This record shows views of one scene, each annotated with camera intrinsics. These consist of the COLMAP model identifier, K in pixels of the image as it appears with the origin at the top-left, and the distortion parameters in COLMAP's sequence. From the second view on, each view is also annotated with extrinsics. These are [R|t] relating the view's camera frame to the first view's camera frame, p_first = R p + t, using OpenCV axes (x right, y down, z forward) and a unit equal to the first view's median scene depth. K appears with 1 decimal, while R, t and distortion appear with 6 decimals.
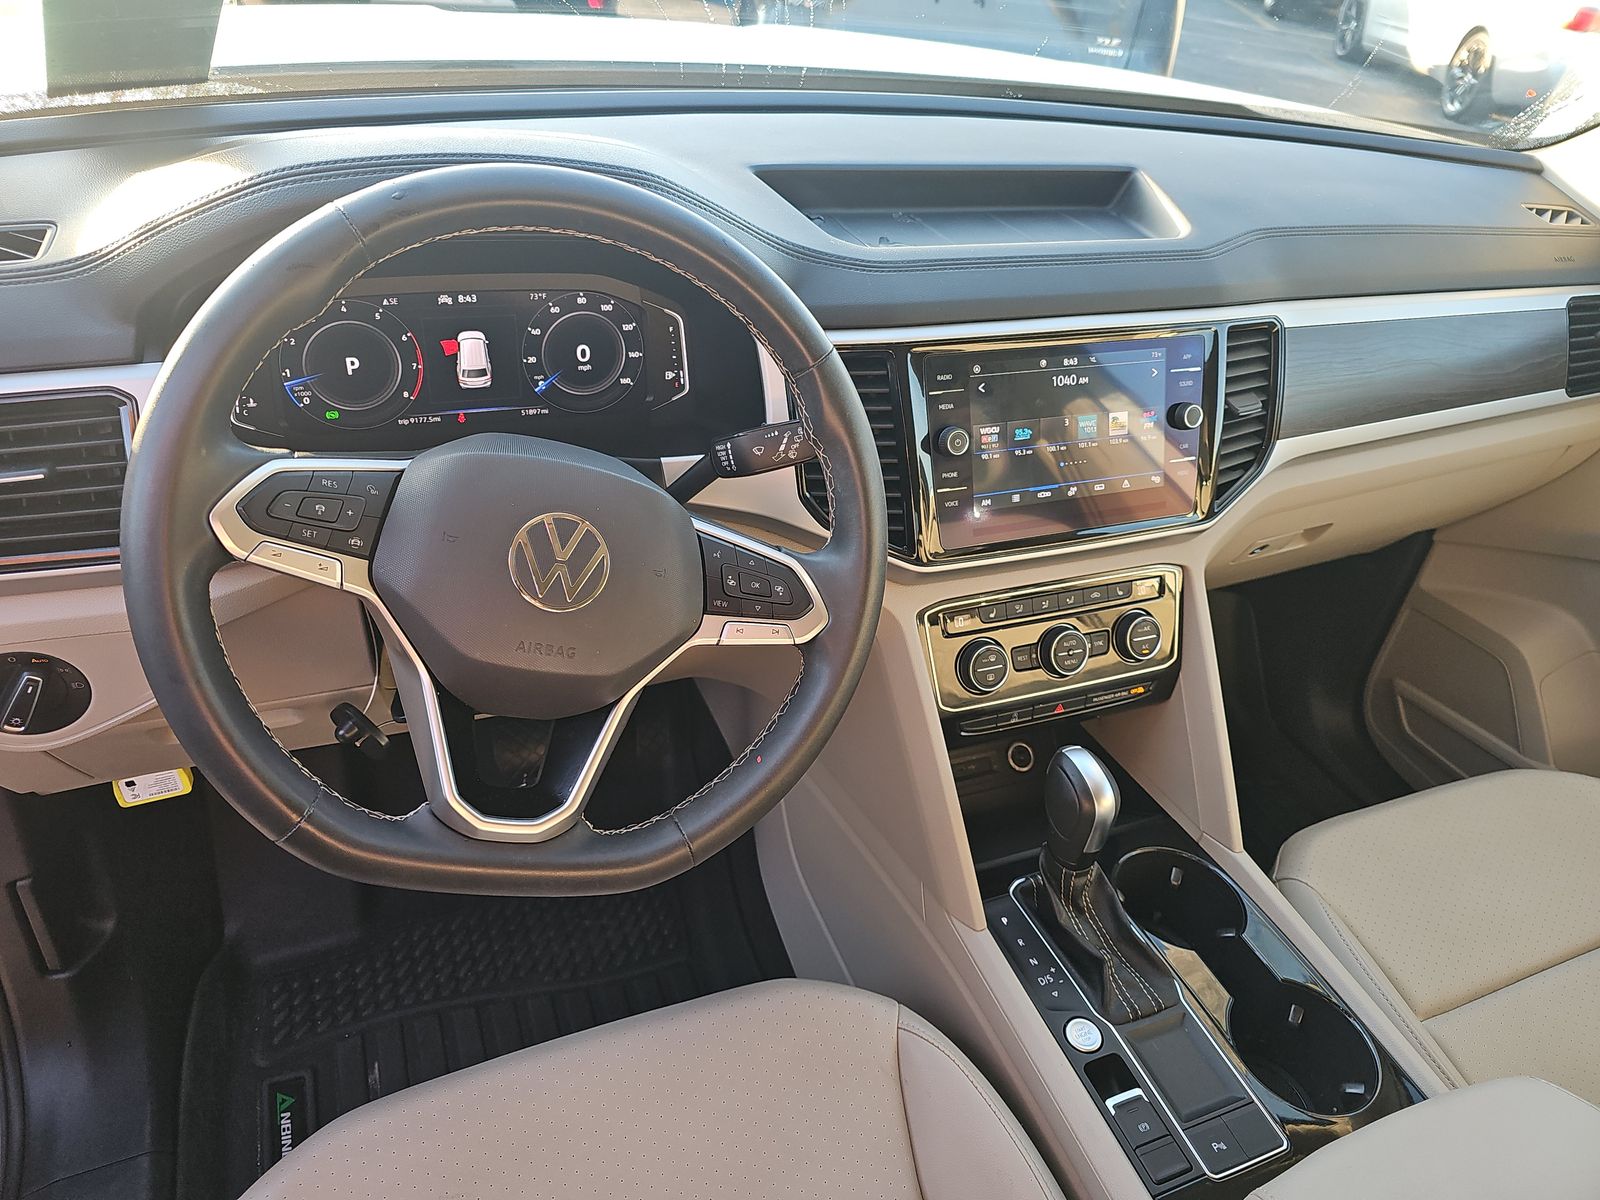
lens RADIAL K [[1061.5, 0, 800.0], [0, 1061.5, 600.0], [0, 0, 1]] dist [0.019018, -0.003410]
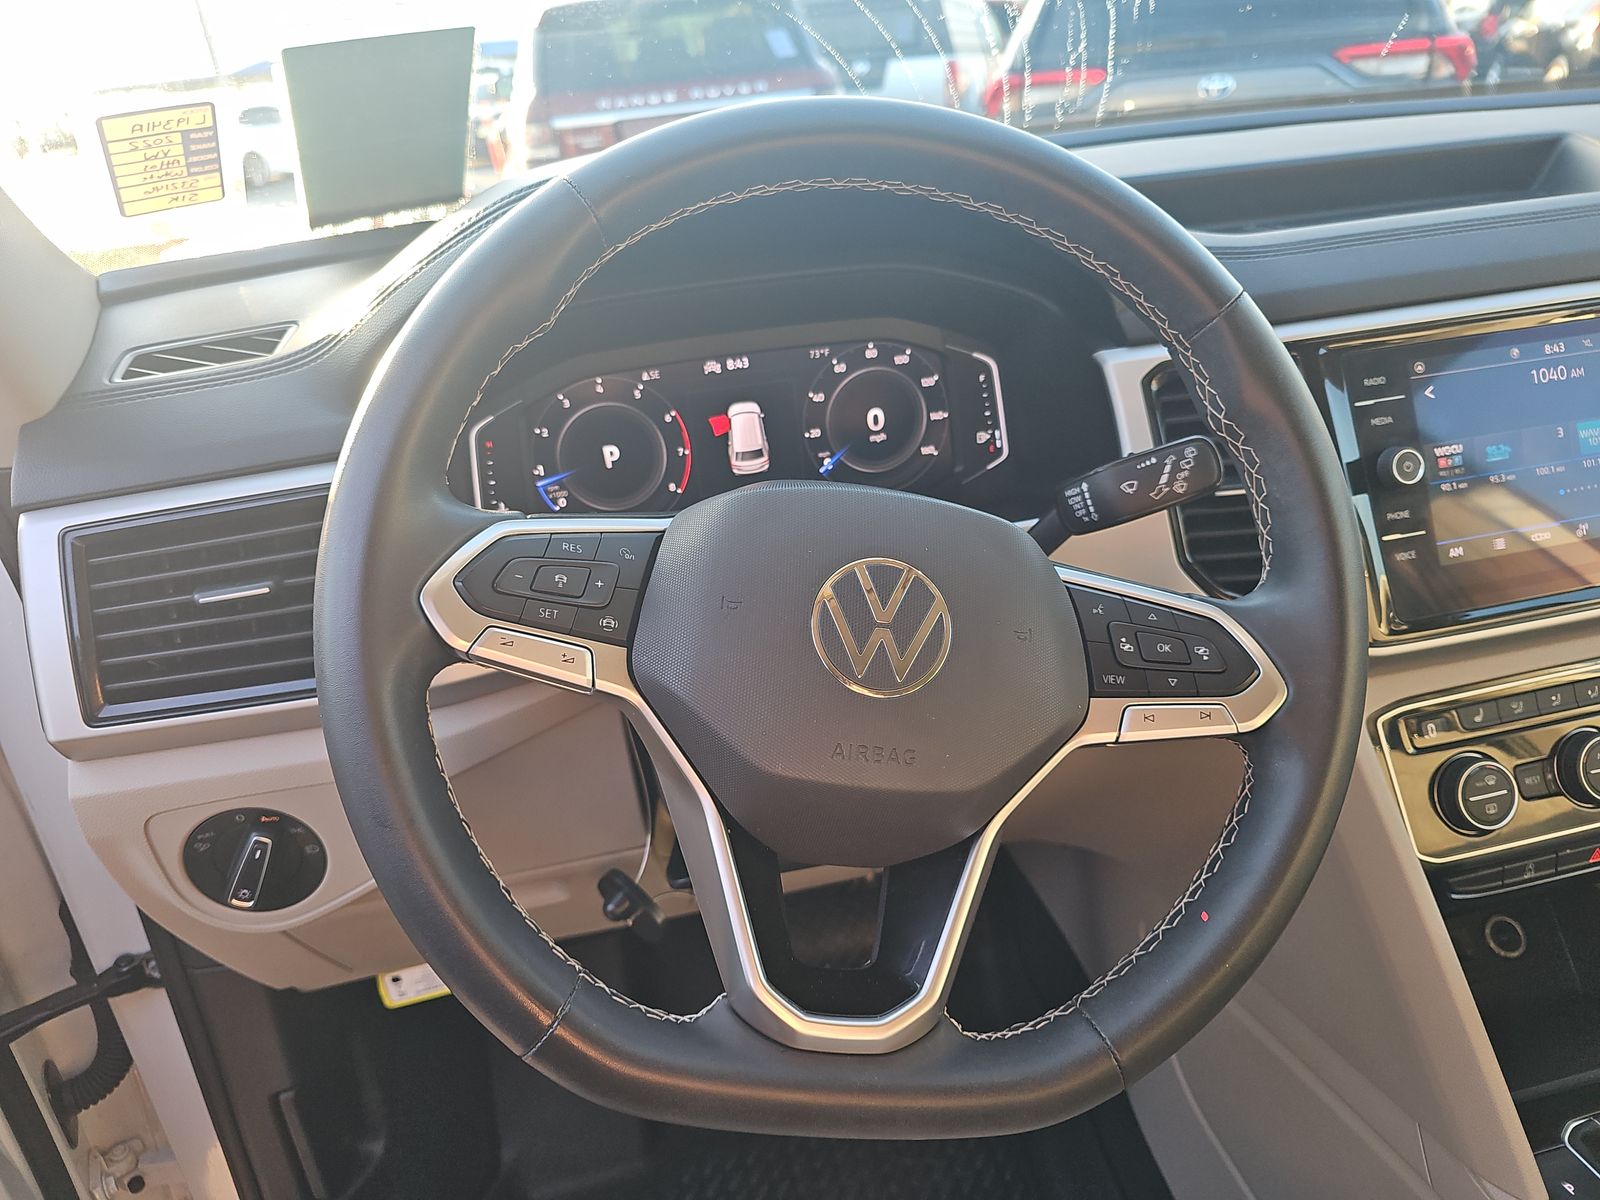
lens RADIAL K [[1030.2, 0, 793.7], [0, 1030.2, 635.8], [0, 0, 1]] dist [0.059445, -0.073107]
pose [[0.965060, -0.087744, -0.246900, -0.086584], [0.047876, 0.985451, -0.163077, 0.057464], [0.257617, 0.145559, 0.955220, 0.262631]]
